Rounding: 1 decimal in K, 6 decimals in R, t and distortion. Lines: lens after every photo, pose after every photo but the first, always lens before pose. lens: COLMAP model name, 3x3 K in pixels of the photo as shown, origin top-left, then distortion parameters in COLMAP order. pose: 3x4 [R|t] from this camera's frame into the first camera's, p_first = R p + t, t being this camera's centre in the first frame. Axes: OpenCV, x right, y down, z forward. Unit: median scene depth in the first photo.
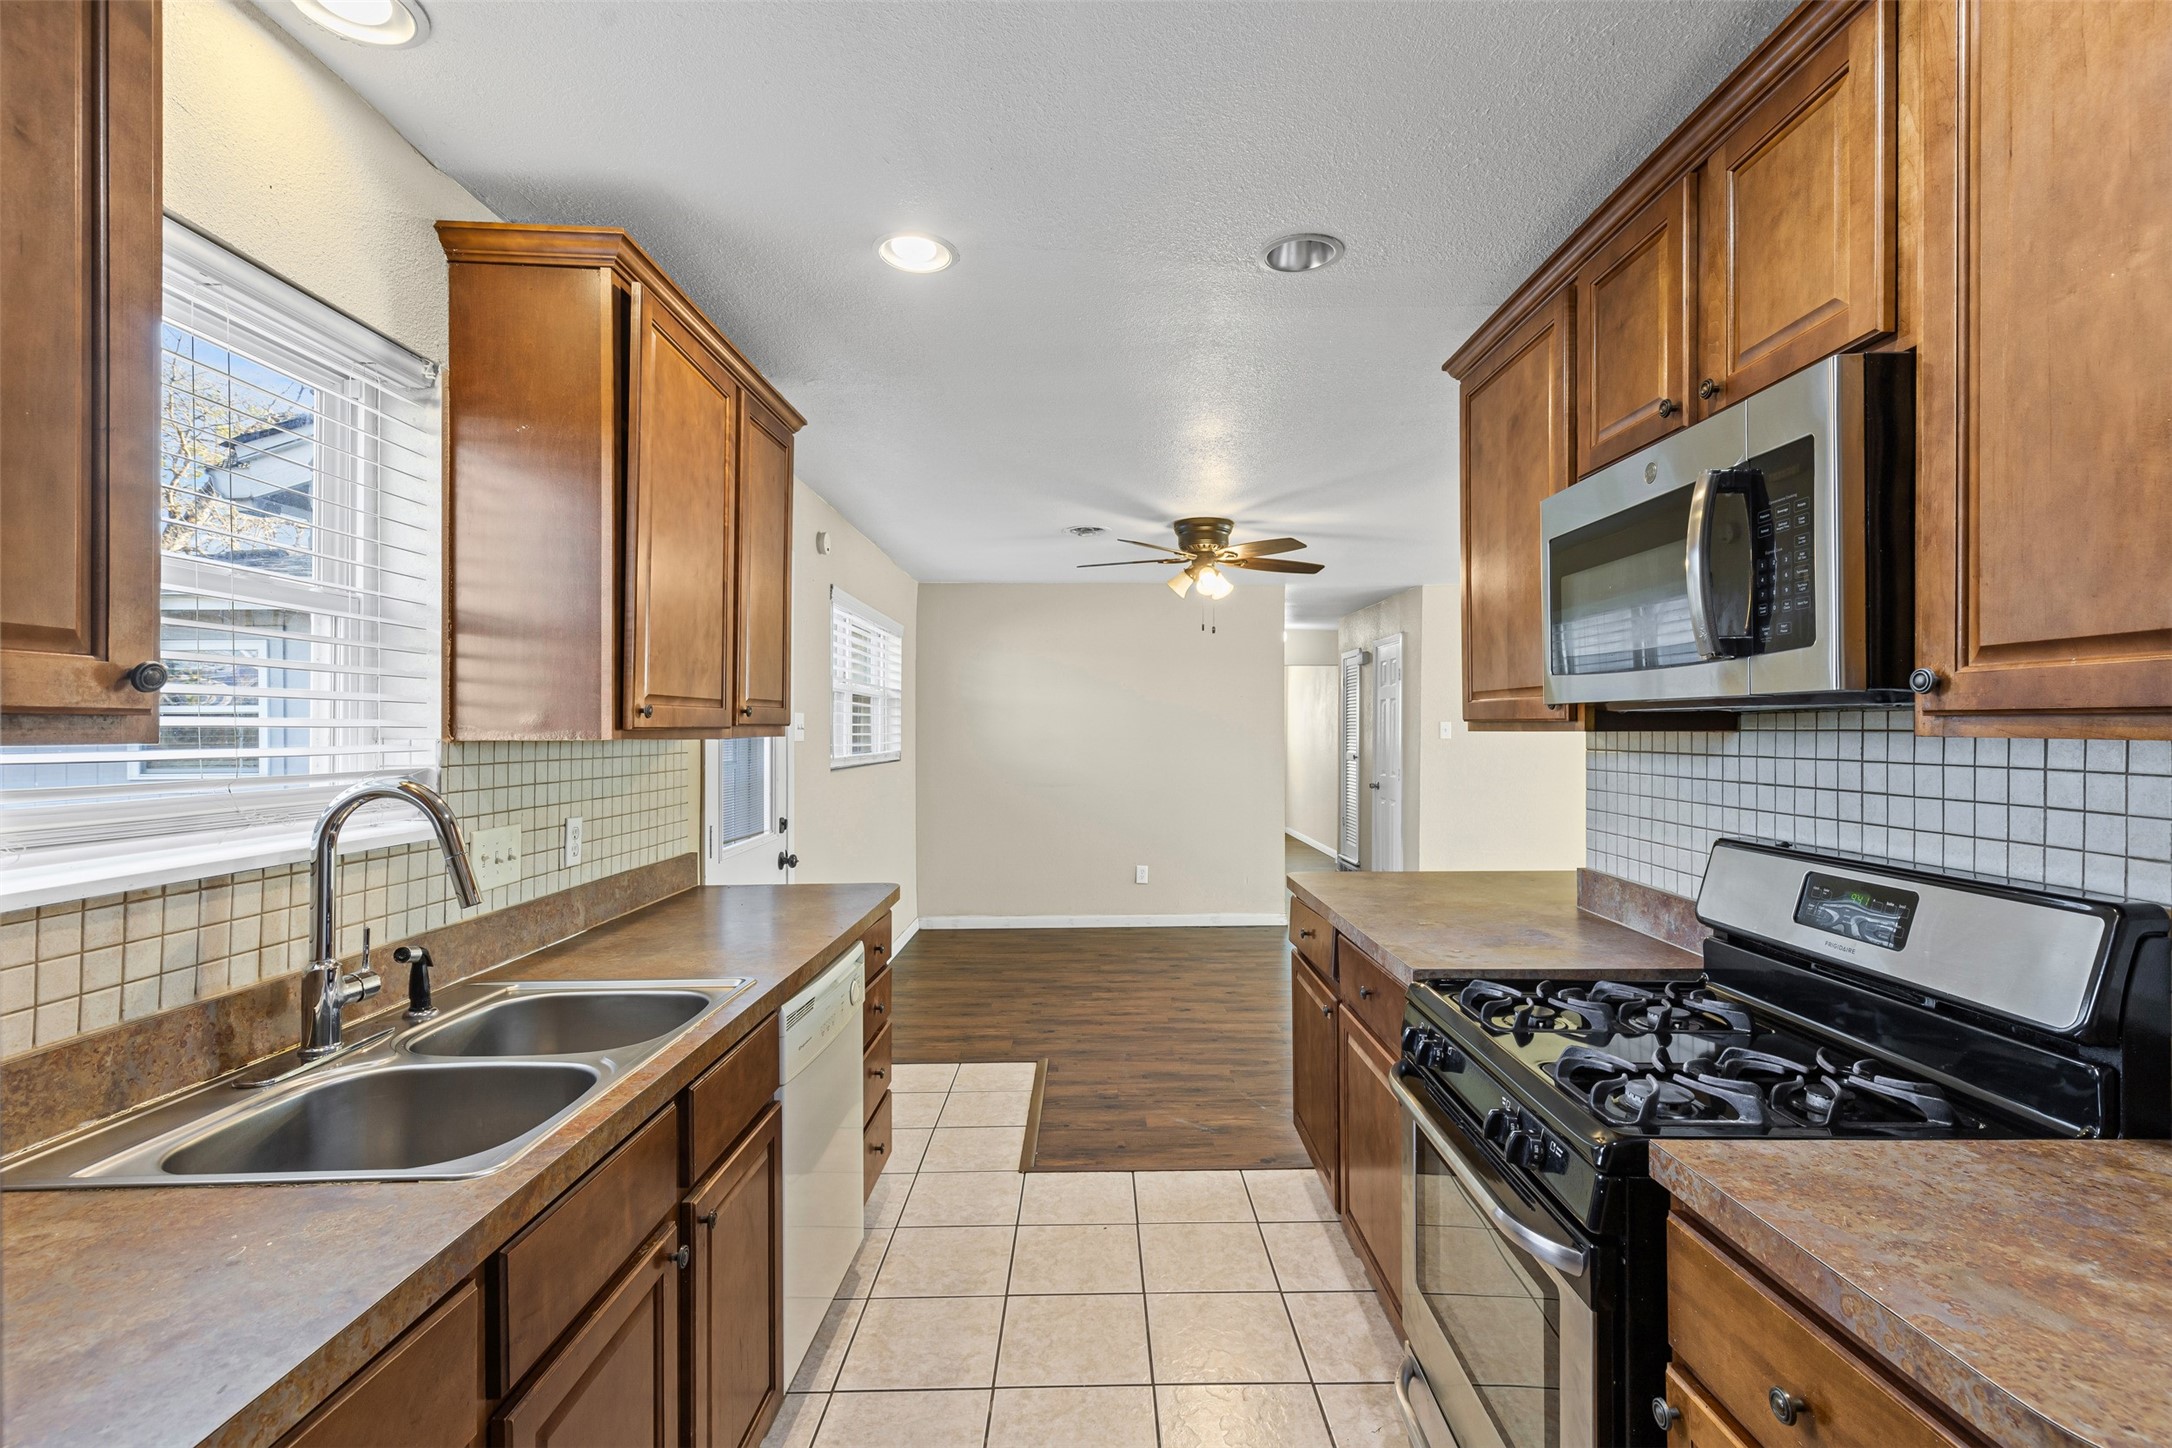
lens RADIAL K [[971.9, 0, 1120.4], [0, 971.9, 738.1], [0, 0, 1]] dist [0.000934, -0.000665]
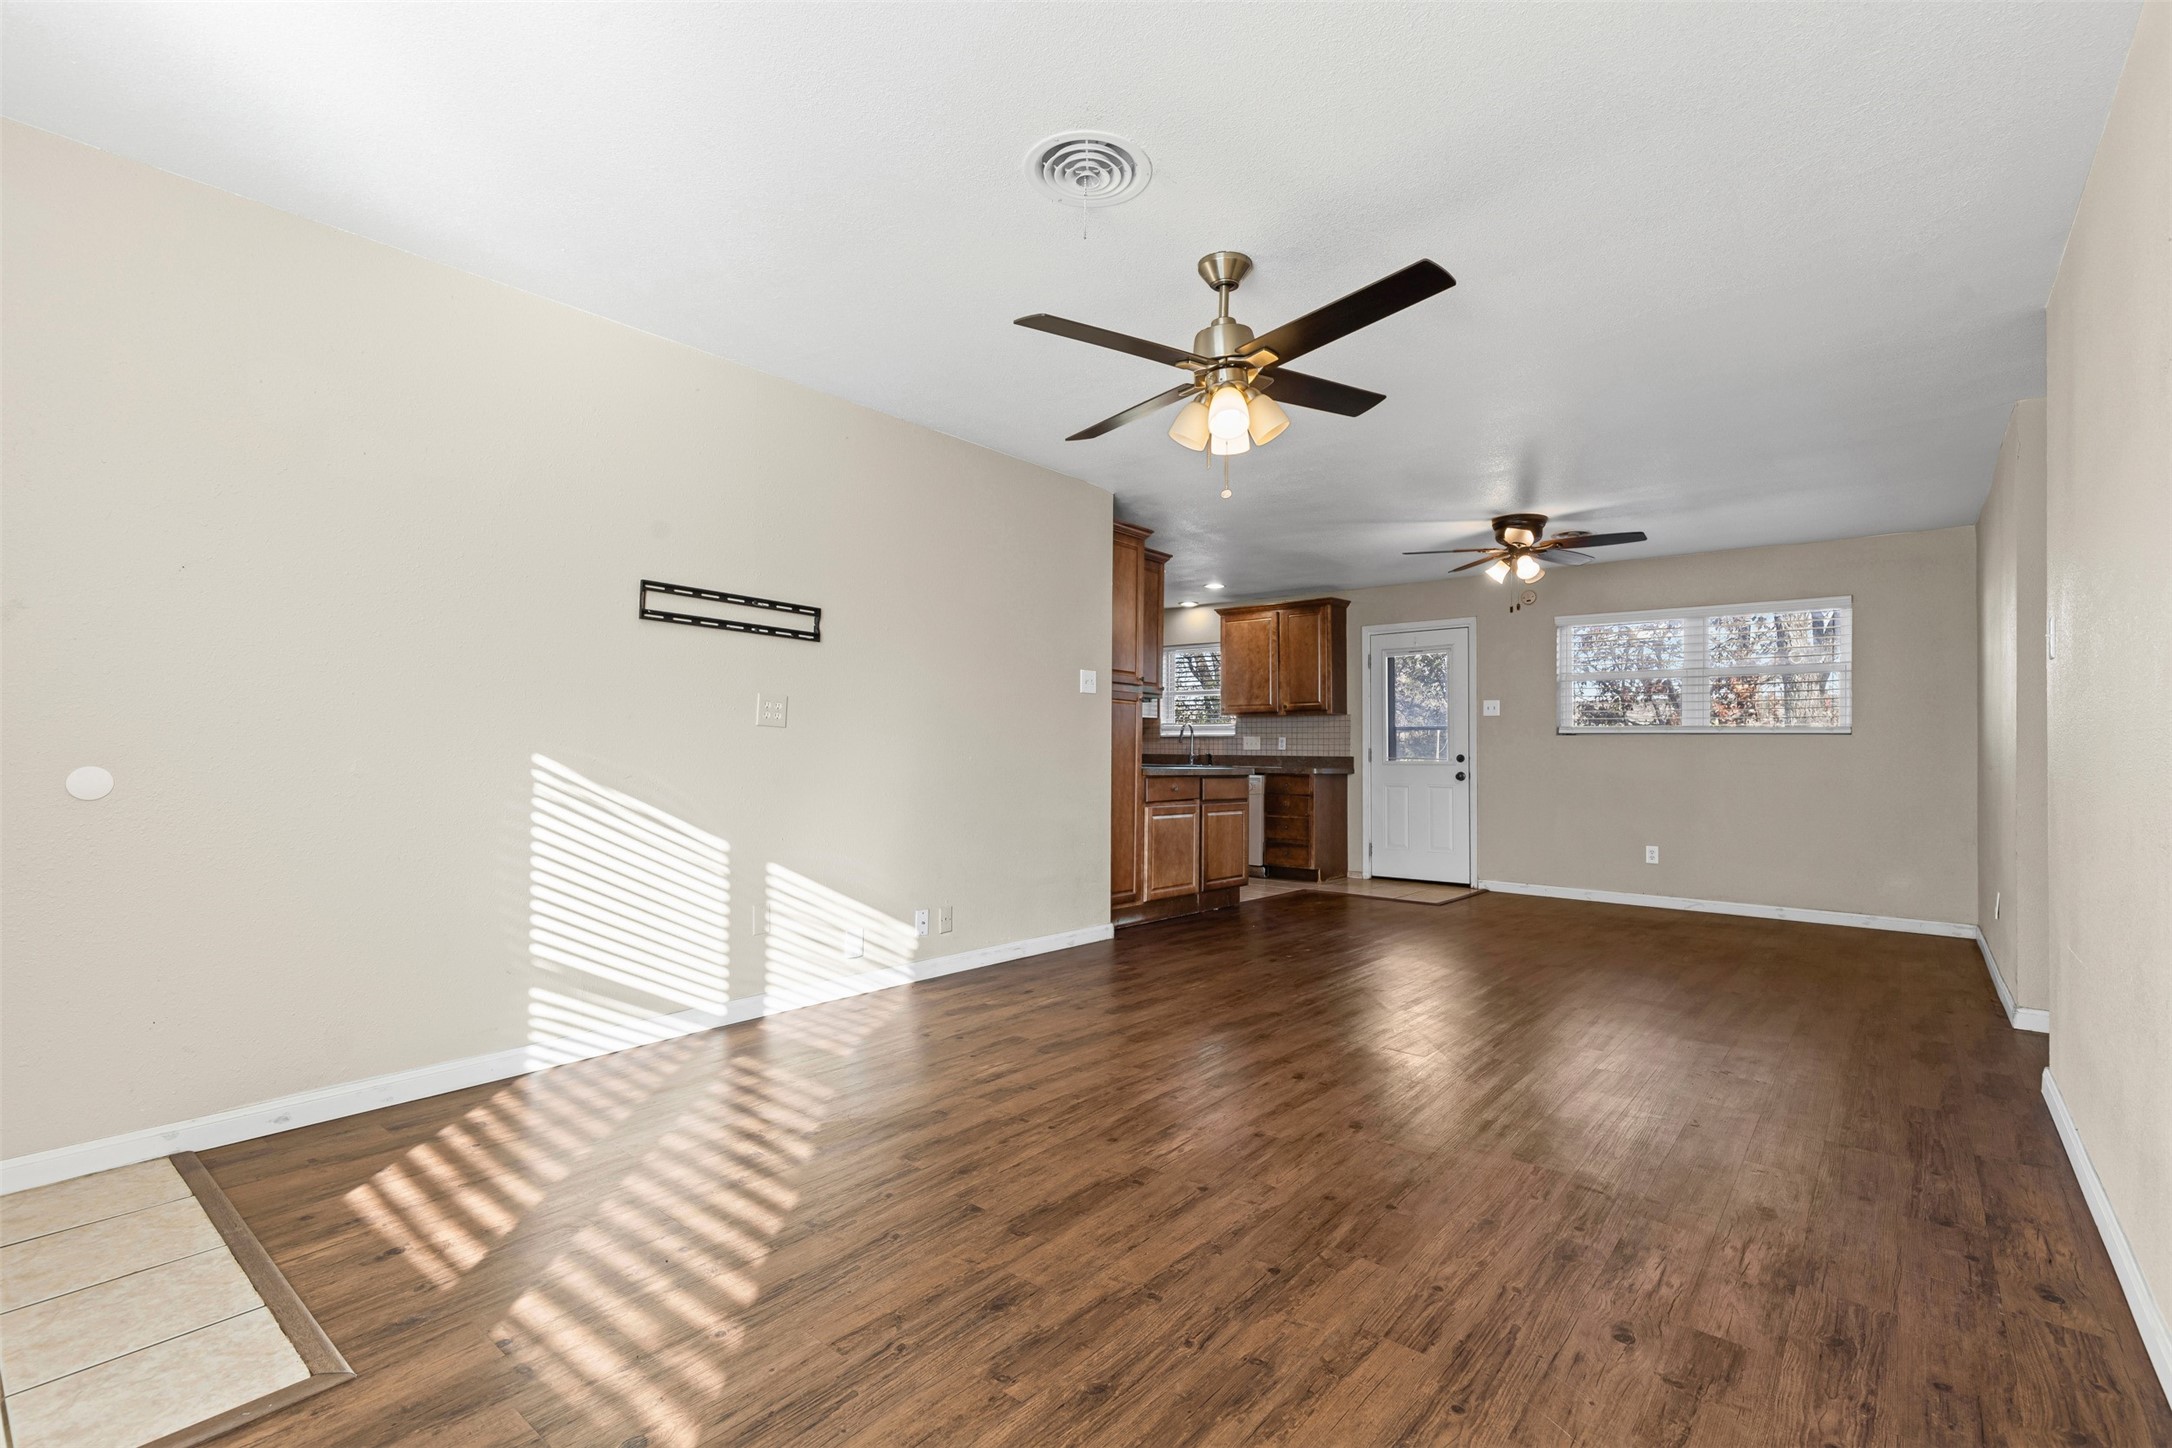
lens RADIAL K [[973.5, 0, 1094.9], [0, 973.5, 732.7], [0, 0, 1]] dist [0.000791, -0.000038]
pose [[-0.650386, -0.022558, -0.759269, 1.319336], [-0.017267, 0.999740, -0.014911, 0.064816], [0.759408, 0.003413, -0.650606, 1.382902]]
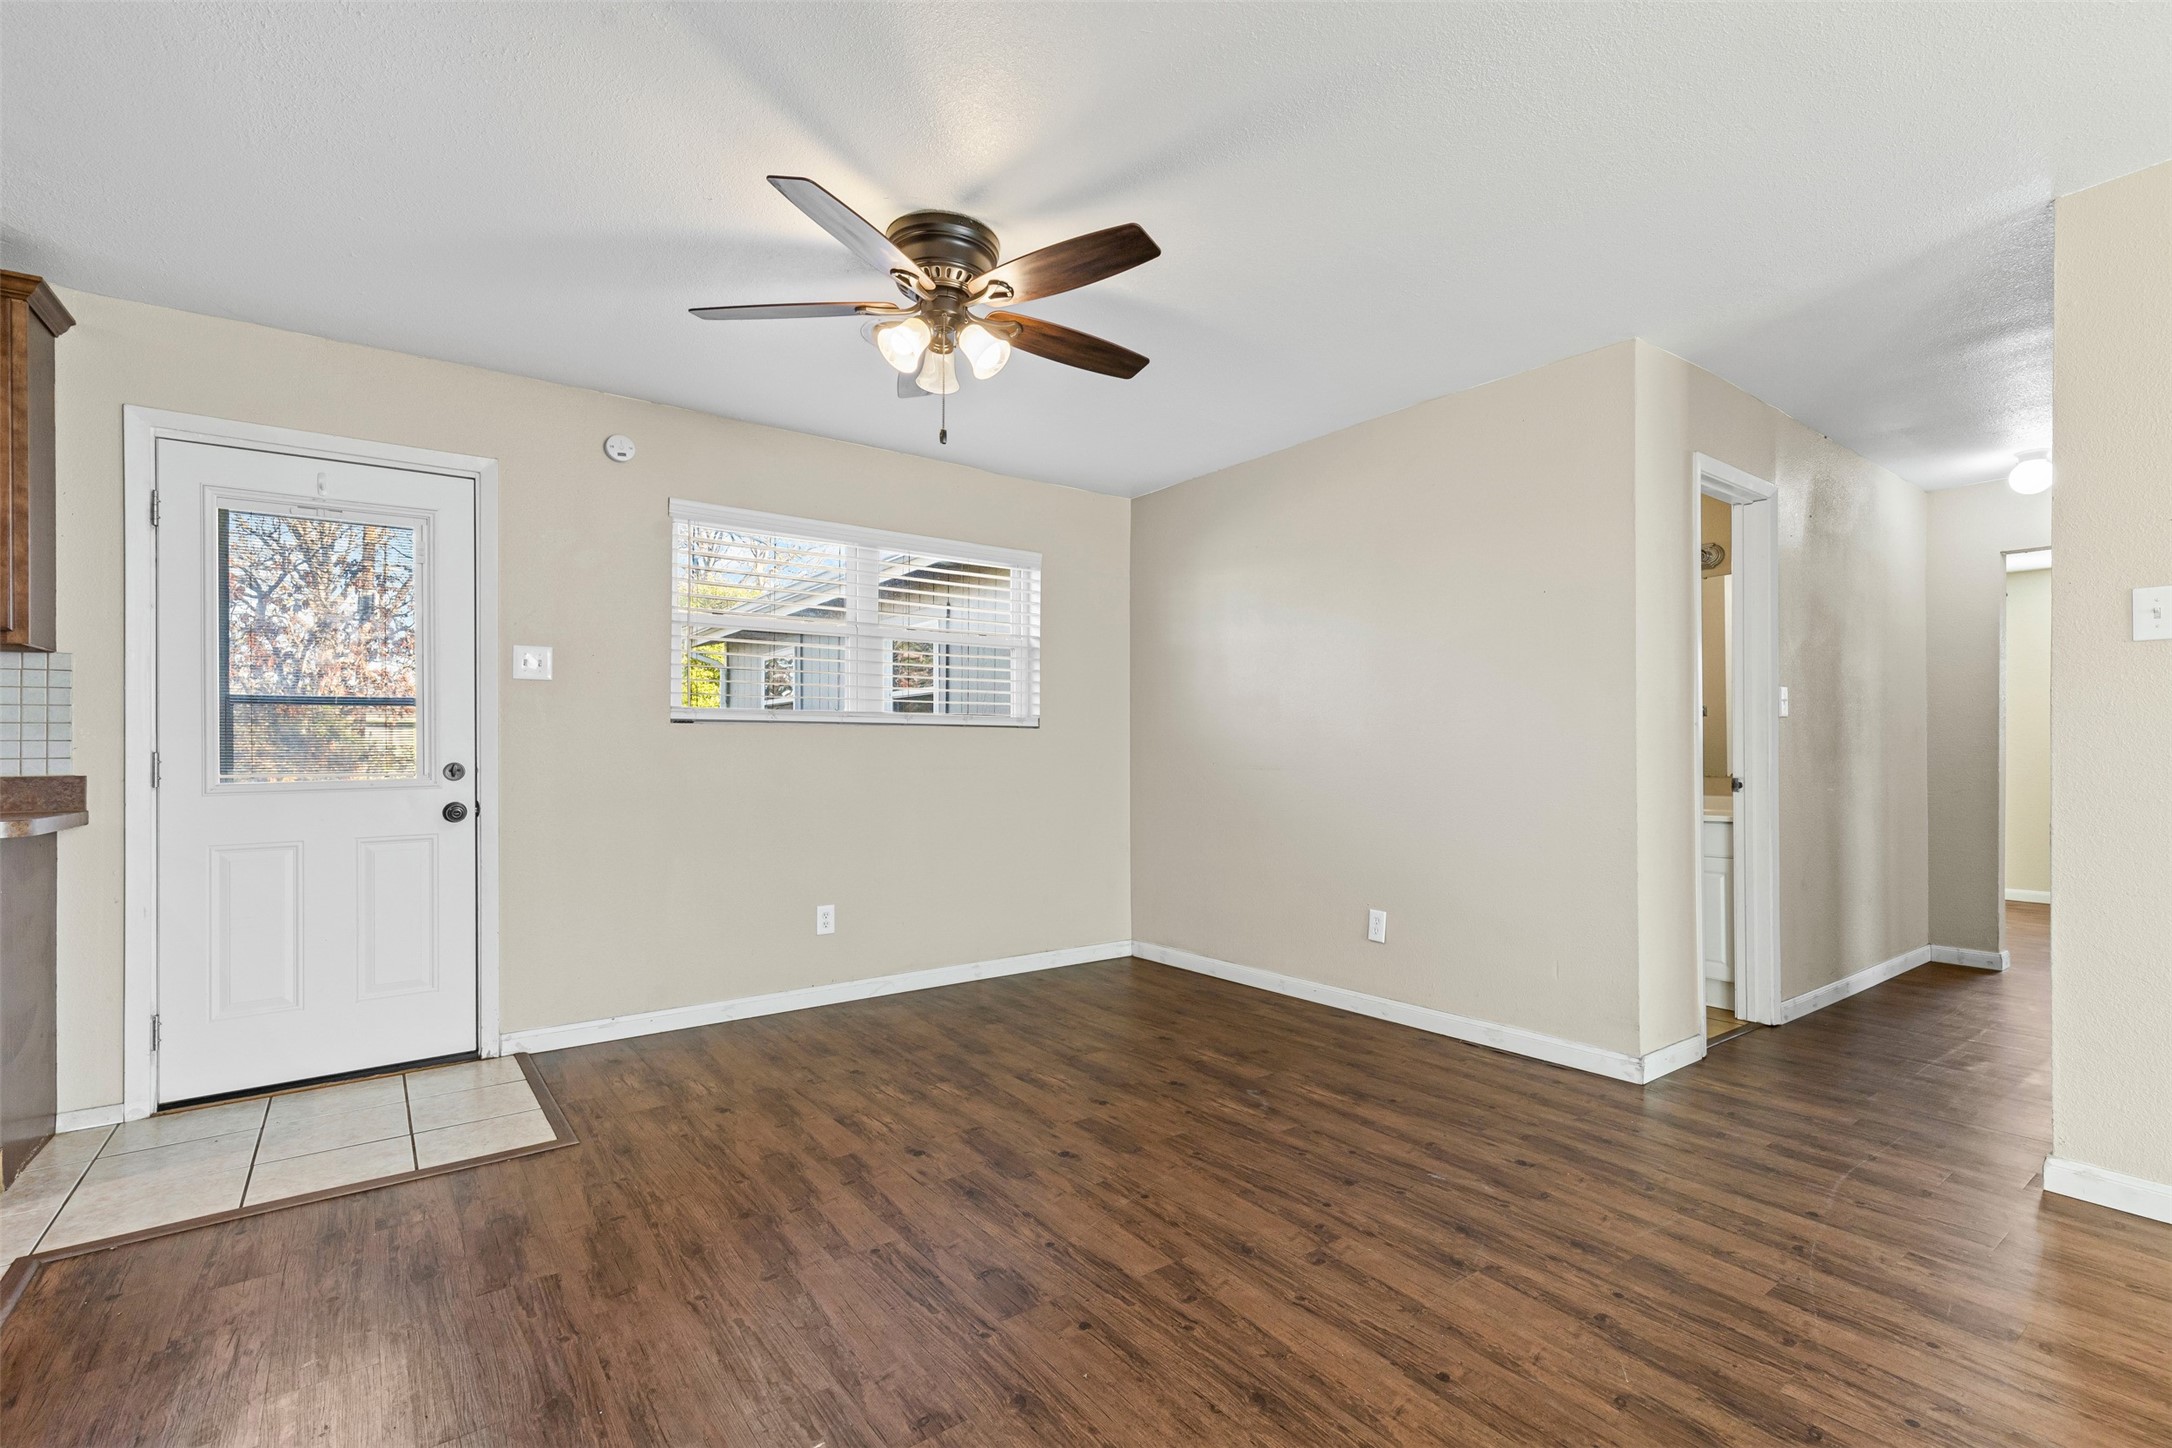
lens RADIAL K [[977.3, 0, 1113.7], [0, 977.3, 740.6], [0, 0, 1]] dist [0.002990, 0.000579]
pose [[0.588951, -0.009195, -0.808117, 0.574720], [-0.004579, 0.999881, -0.014714, 0.058717], [0.808156, 0.012366, 0.588839, 0.769889]]
